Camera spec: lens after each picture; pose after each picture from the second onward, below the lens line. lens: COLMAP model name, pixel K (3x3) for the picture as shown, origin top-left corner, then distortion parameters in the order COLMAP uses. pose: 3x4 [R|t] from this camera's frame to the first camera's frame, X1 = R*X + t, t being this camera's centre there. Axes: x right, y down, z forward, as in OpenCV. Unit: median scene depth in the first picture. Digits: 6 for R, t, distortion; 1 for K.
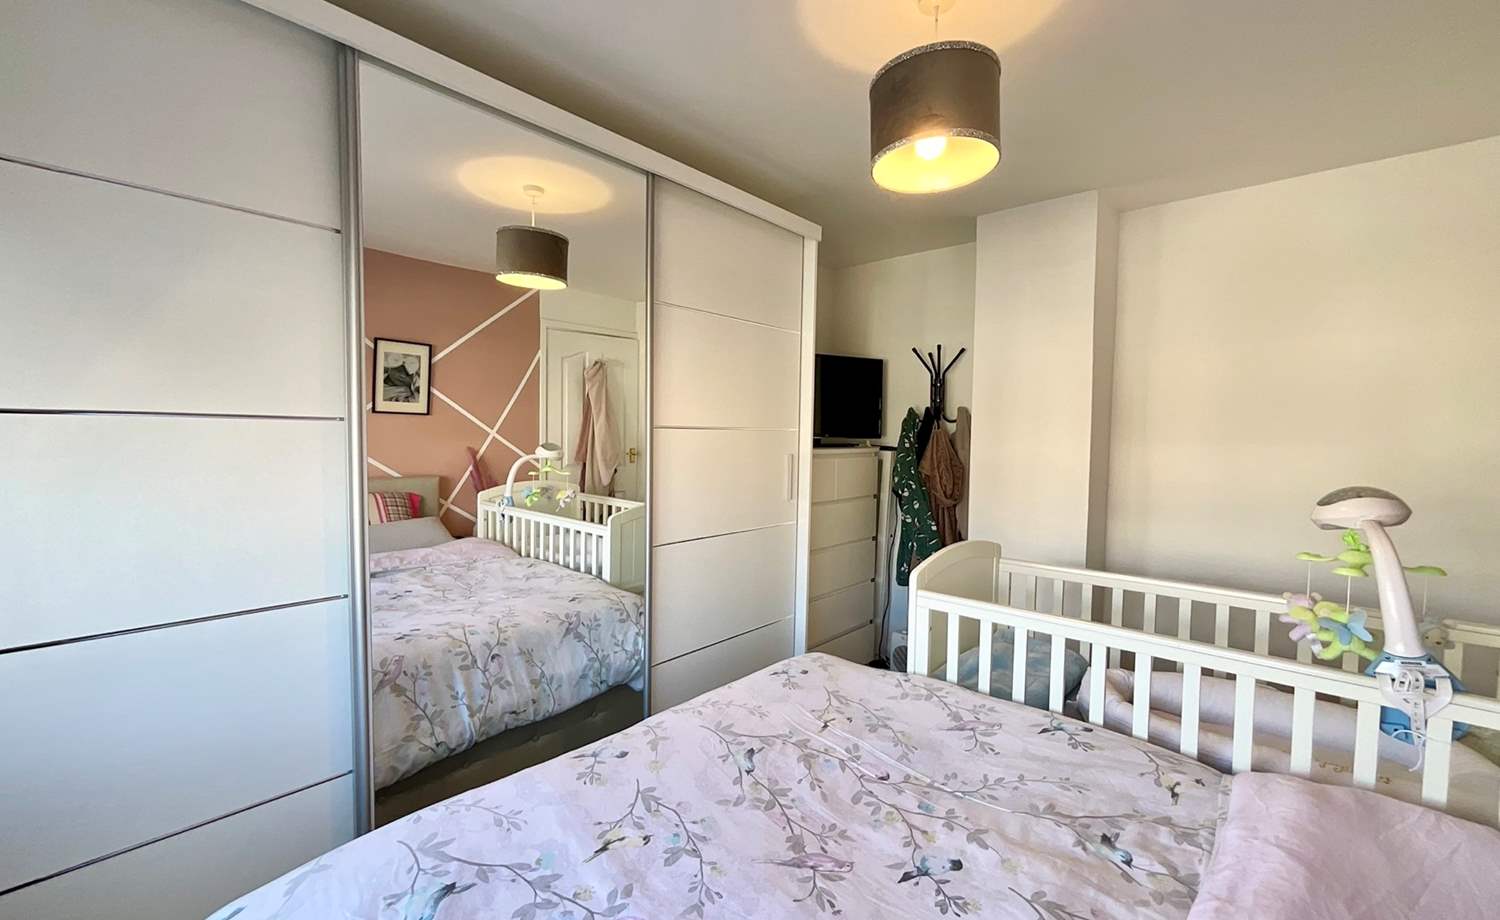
lens RADIAL K [[614.2, 0, 743.0], [0, 614.2, 461.4], [0, 0, 1]] dist [-0.011955, 0.006923]
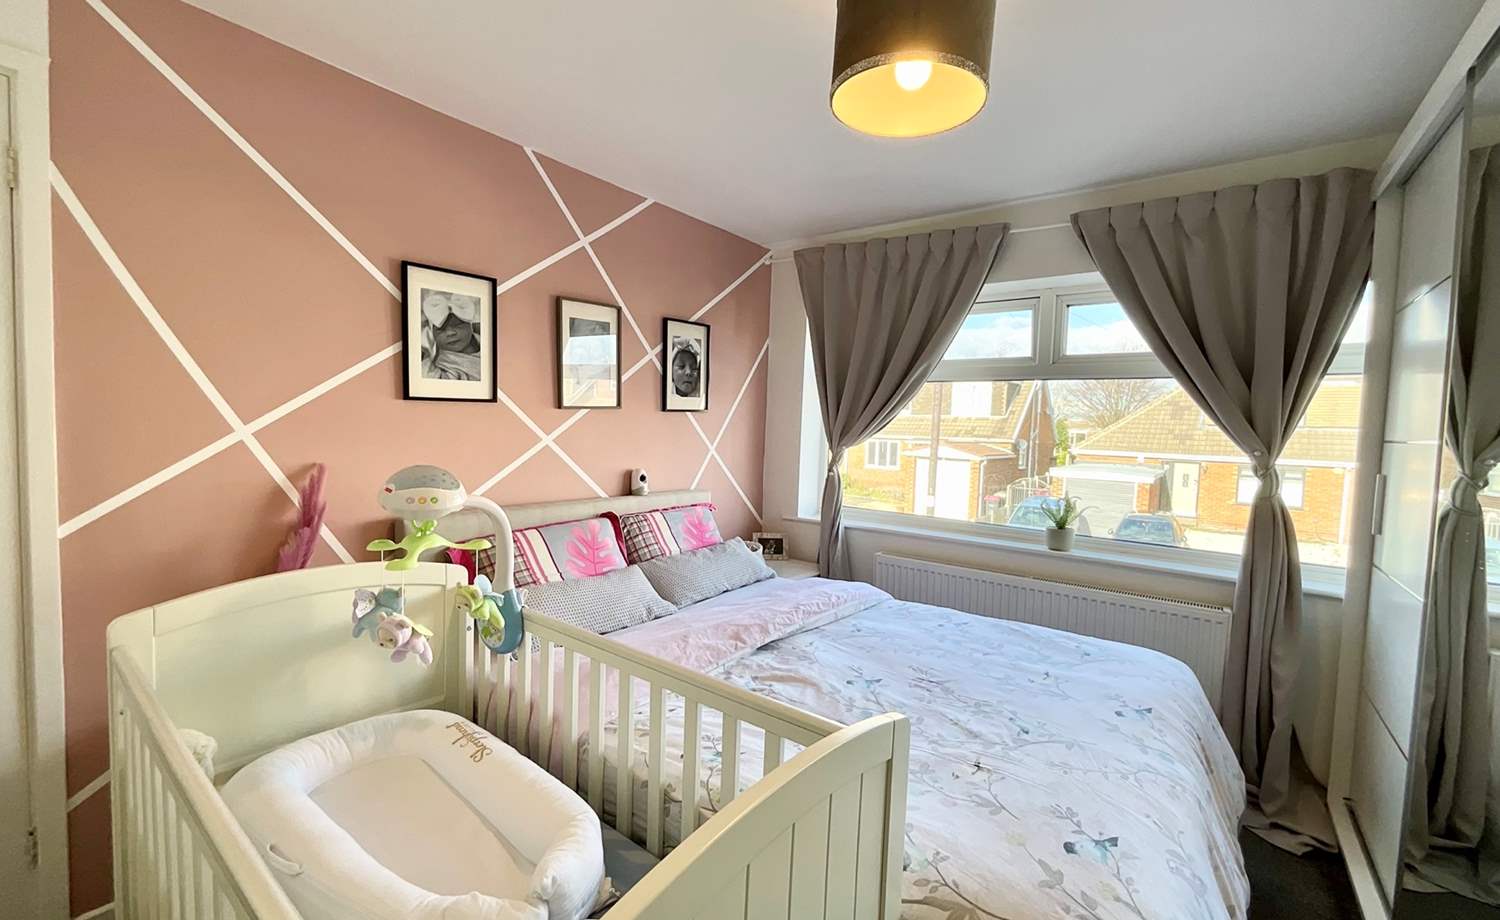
lens RADIAL K [[614.2, 0, 743.0], [0, 614.2, 461.4], [0, 0, 1]] dist [-0.011955, 0.006923]
pose [[-0.995490, -0.044444, -0.083811, 0.724422], [-0.052743, 0.993633, 0.099553, -0.094258], [0.078853, 0.103524, -0.991496, 2.311648]]
